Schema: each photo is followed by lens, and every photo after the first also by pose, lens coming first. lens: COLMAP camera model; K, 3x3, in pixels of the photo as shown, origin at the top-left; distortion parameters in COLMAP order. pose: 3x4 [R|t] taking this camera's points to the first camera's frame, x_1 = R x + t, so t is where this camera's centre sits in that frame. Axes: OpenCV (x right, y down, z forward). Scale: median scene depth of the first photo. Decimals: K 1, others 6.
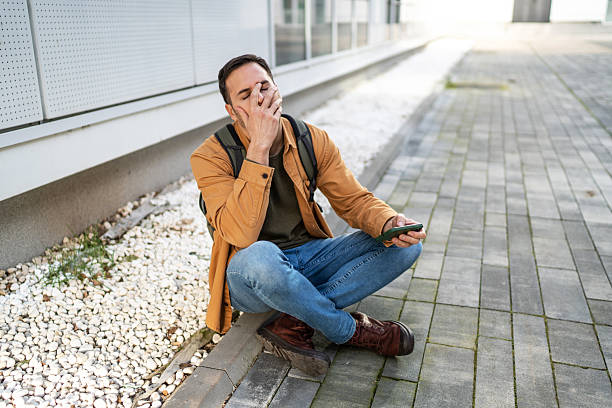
lens RADIAL K [[556.8, 0, 306.0], [0, 556.8, 204.0], [0, 0, 1]] dist [-0.010636, -0.006254]
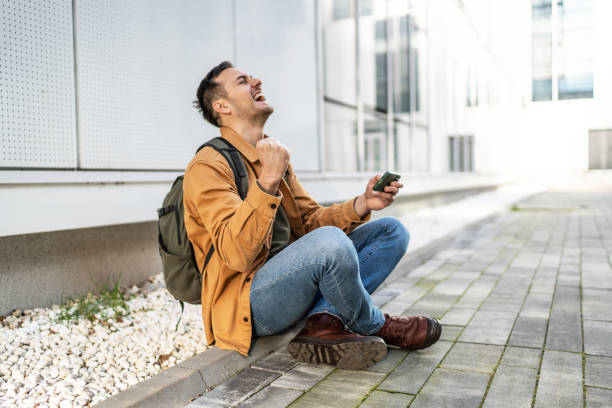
lens RADIAL K [[559.1, 0, 313.2], [0, 559.1, 203.4], [0, 0, 1]] dist [-0.005100, -0.005516]
pose [[0.991535, -0.016027, -0.128846, 0.117327], [-0.020582, 0.960405, -0.277847, 0.206550], [0.128197, 0.278147, 0.951945, 0.052457]]
